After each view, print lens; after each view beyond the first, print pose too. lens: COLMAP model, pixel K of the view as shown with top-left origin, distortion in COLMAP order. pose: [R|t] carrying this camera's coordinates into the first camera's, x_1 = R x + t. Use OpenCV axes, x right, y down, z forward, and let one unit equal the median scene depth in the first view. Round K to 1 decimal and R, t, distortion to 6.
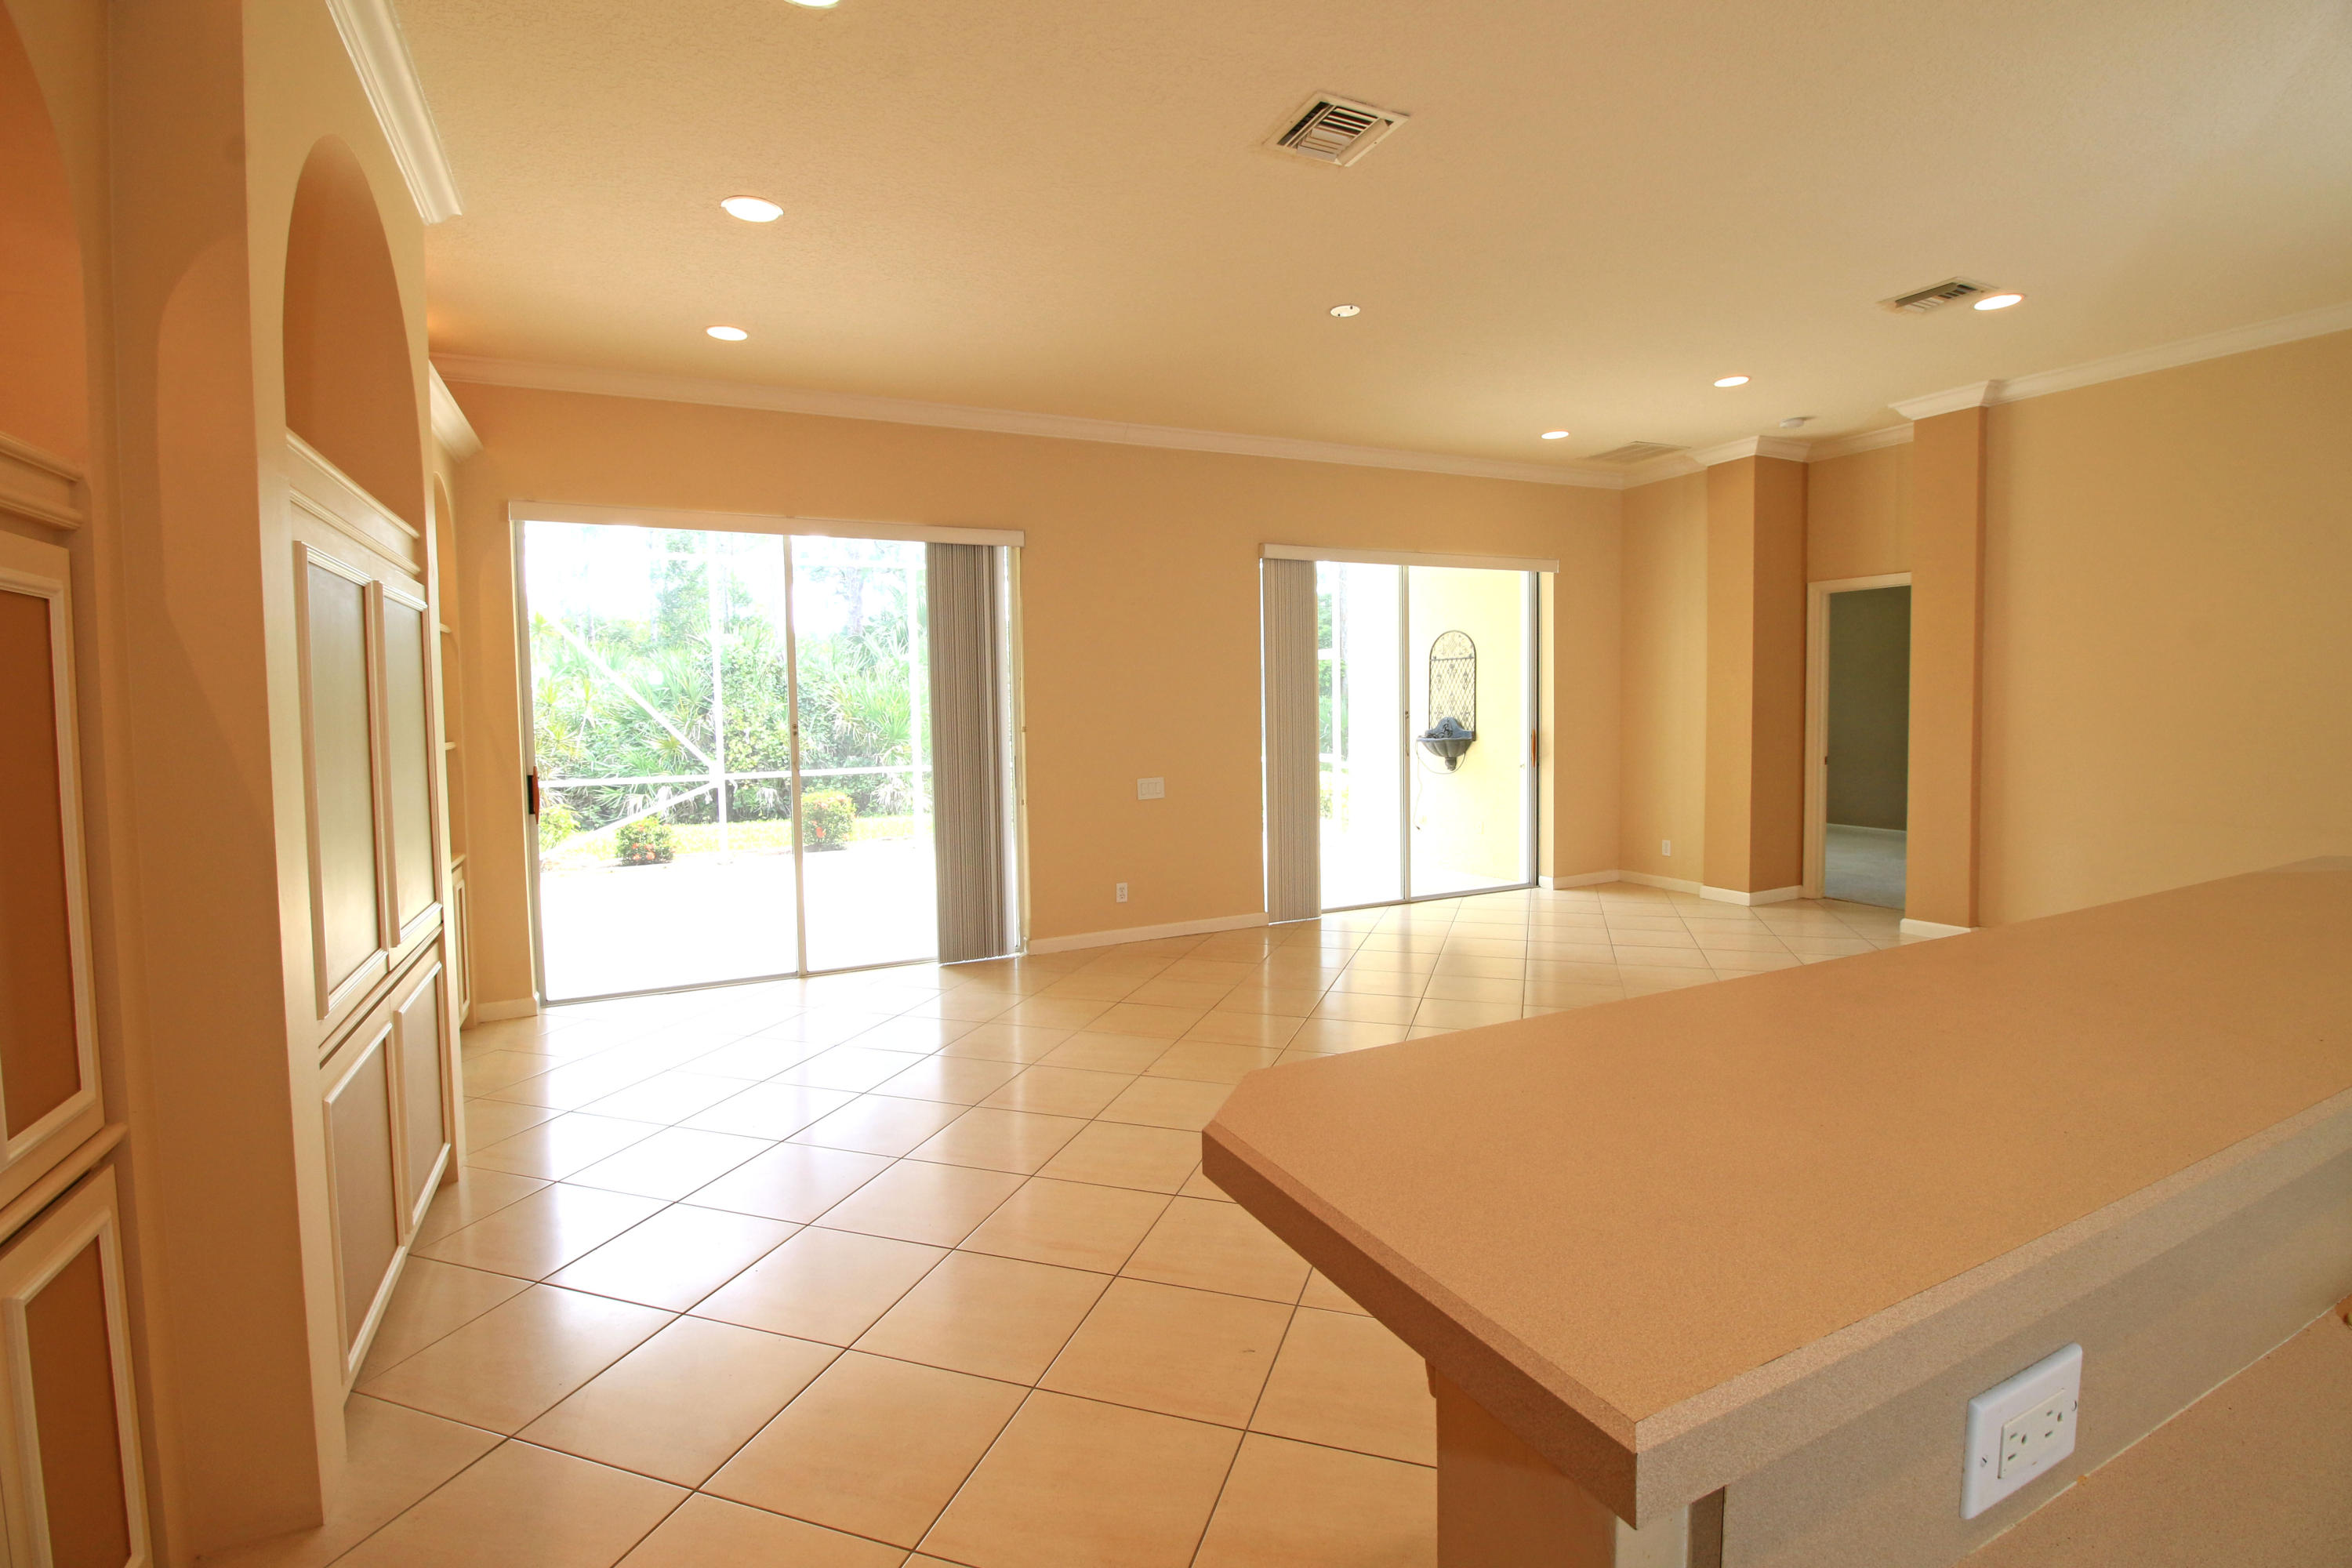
lens RADIAL K [[1074.7, 0, 1177.1], [0, 1074.7, 757.1], [0, 0, 1]] dist [-0.001203, -0.013344]
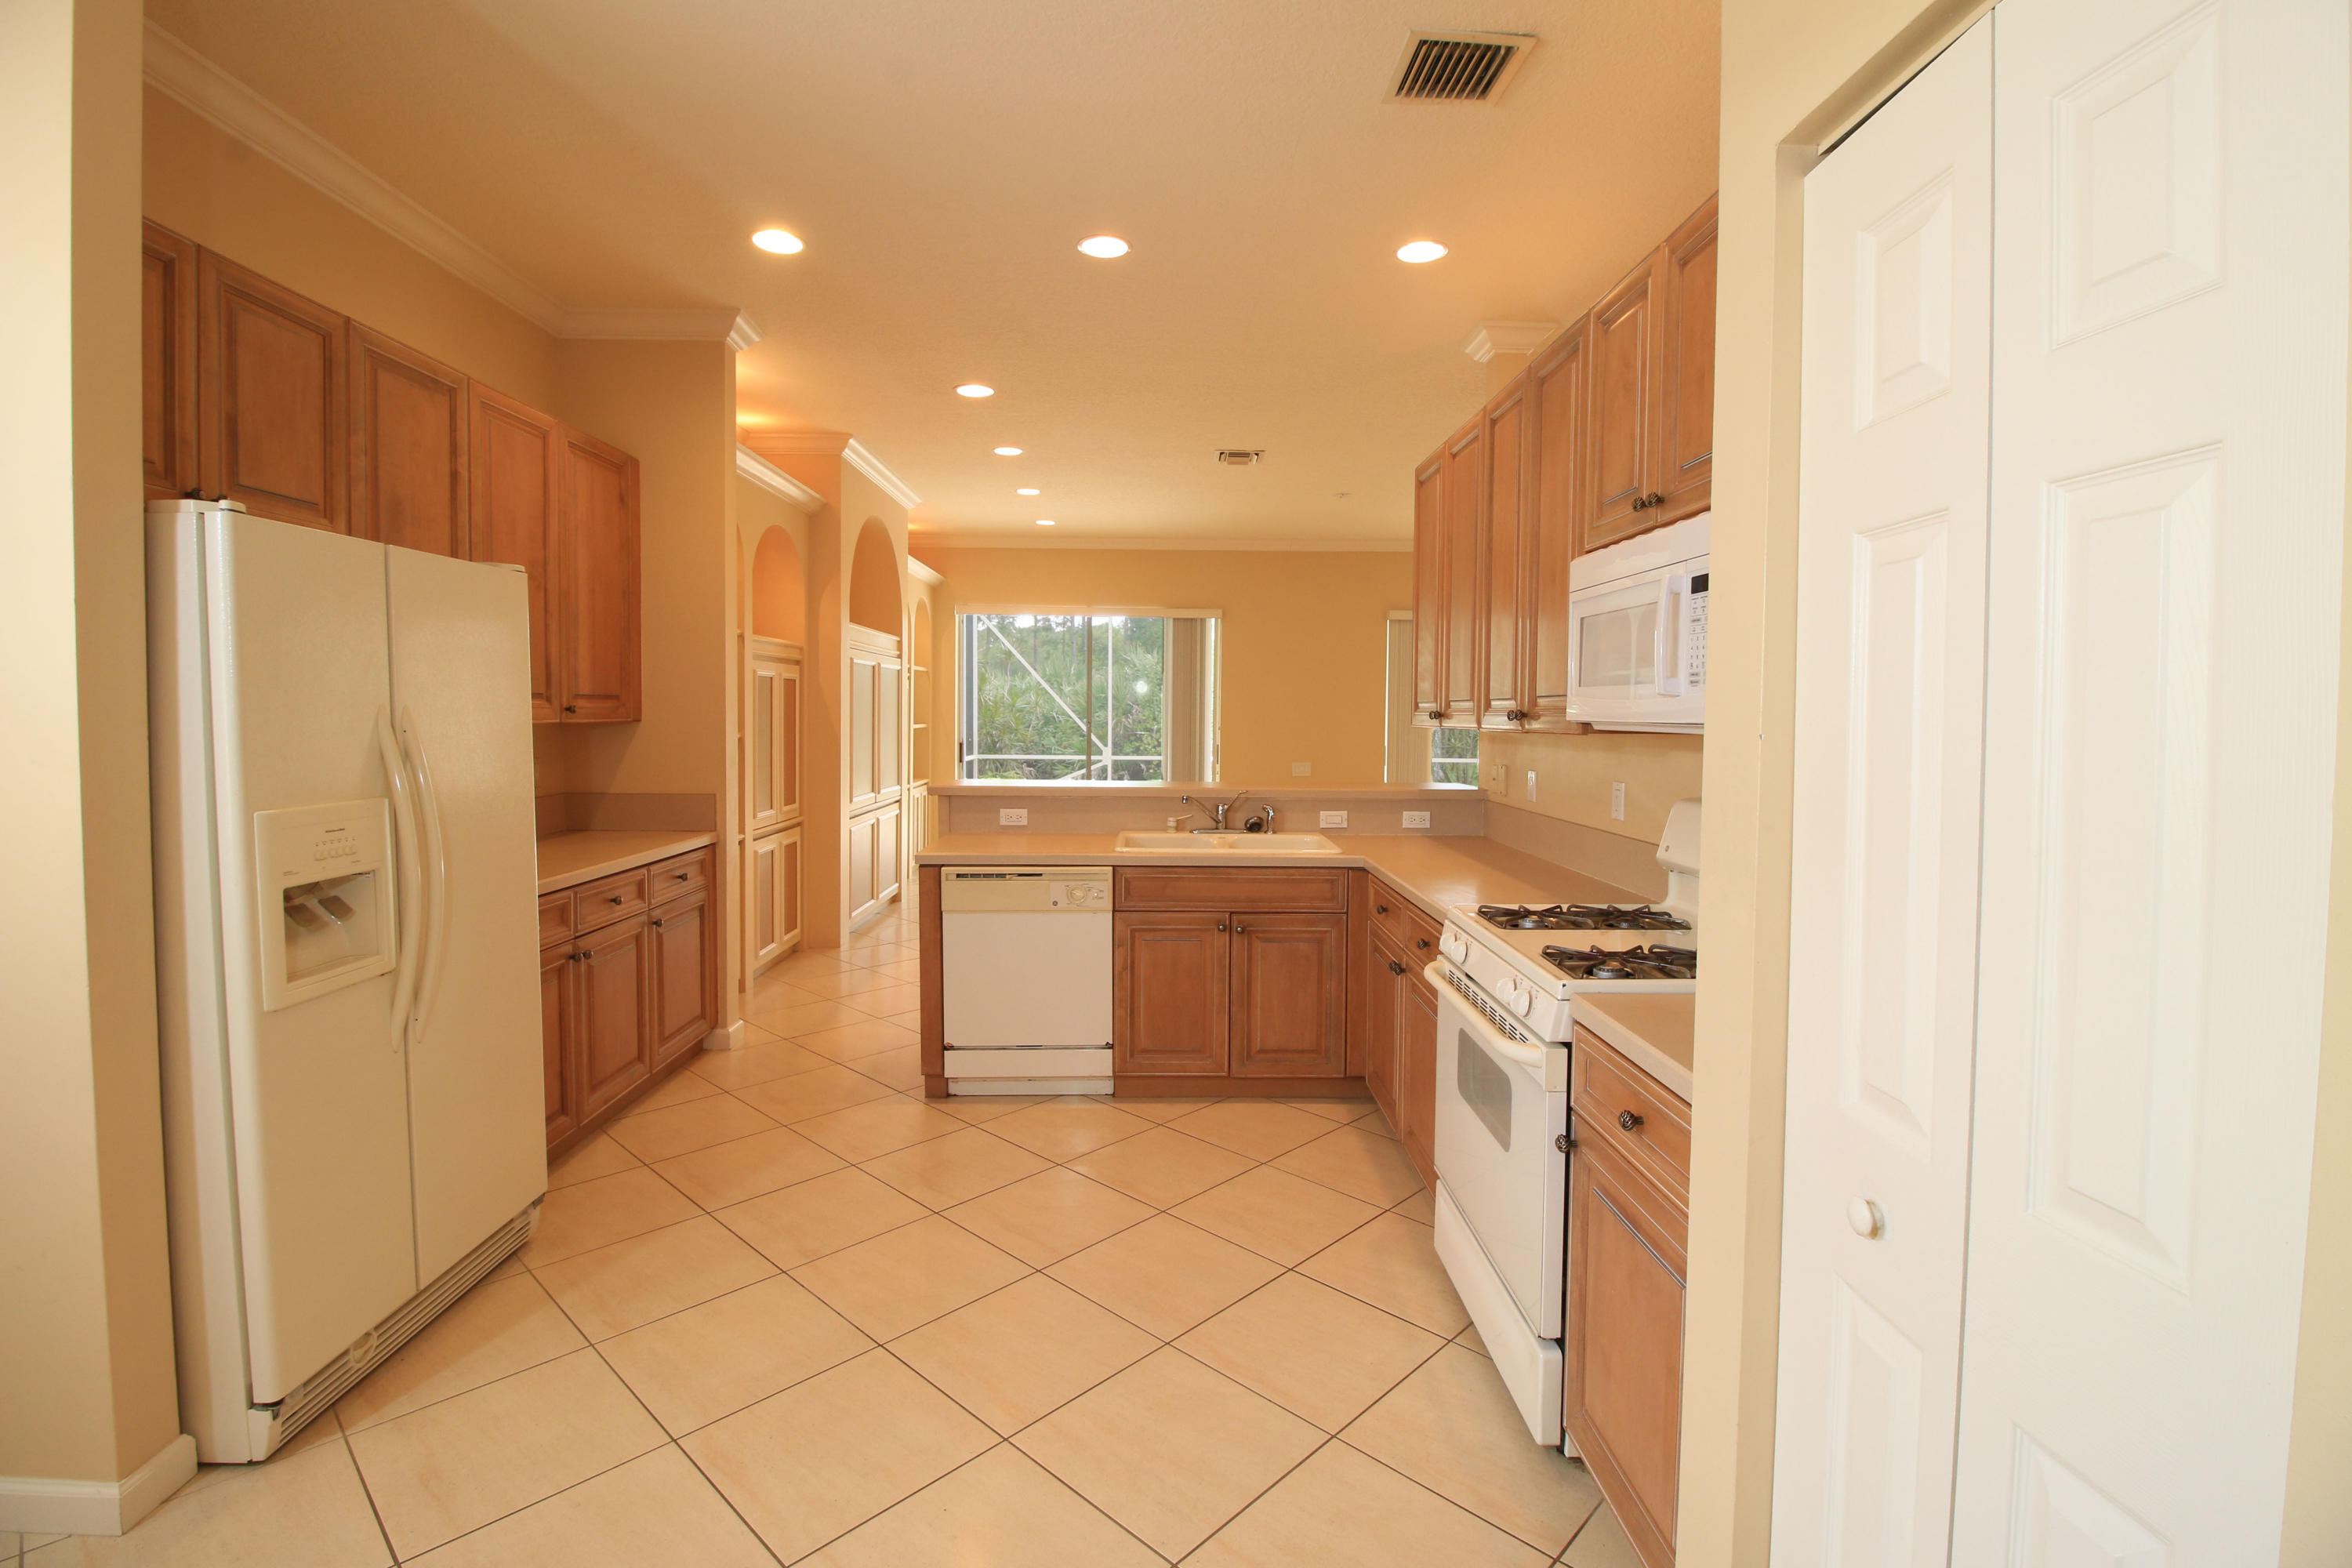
lens RADIAL K [[1074.7, 0, 1177.1], [0, 1074.7, 757.1], [0, 0, 1]] dist [-0.001203, -0.013344]
pose [[0.906211, 0.040936, -0.420840, 1.012190], [-0.044163, 0.999022, 0.002080, 0.036661], [0.420514, 0.016701, 0.907132, -1.070905]]
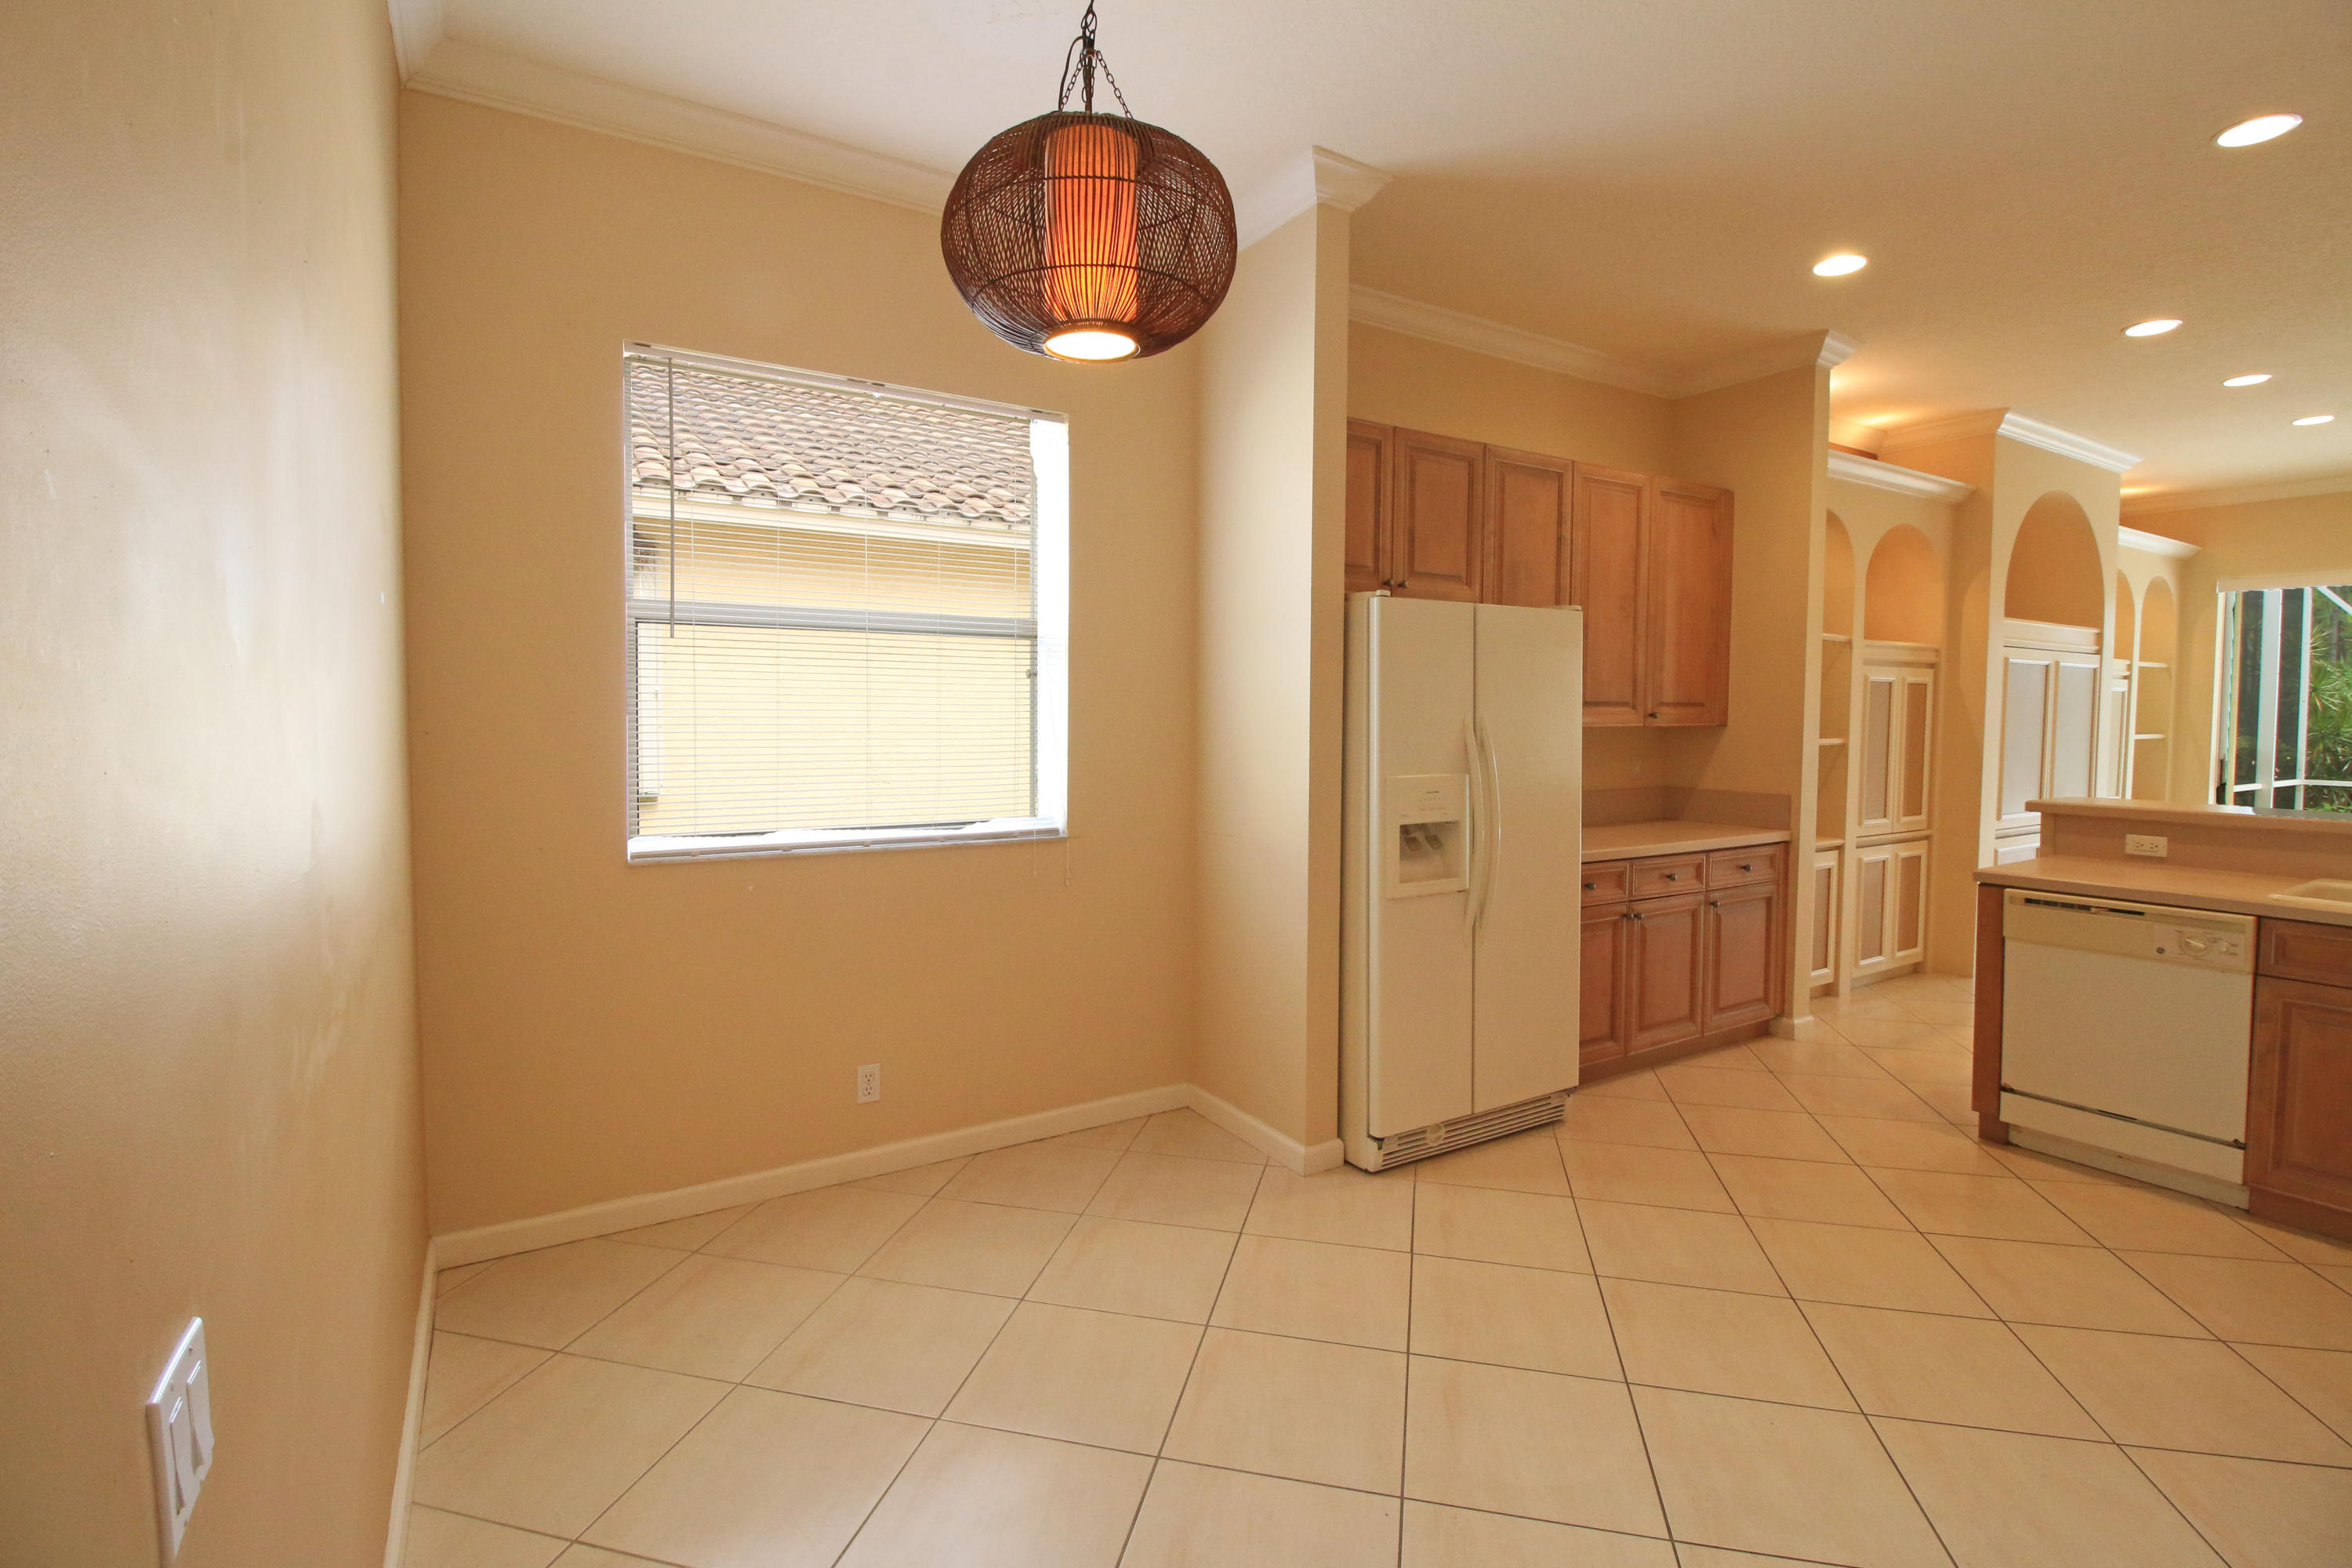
lens RADIAL K [[1074.7, 0, 1177.1], [0, 1074.7, 757.1], [0, 0, 1]] dist [-0.001203, -0.013344]
pose [[0.088166, 0.058913, -0.994362, 1.290508], [-0.057909, 0.996864, 0.053927, 0.030896], [0.994421, 0.052828, 0.091301, -1.028276]]
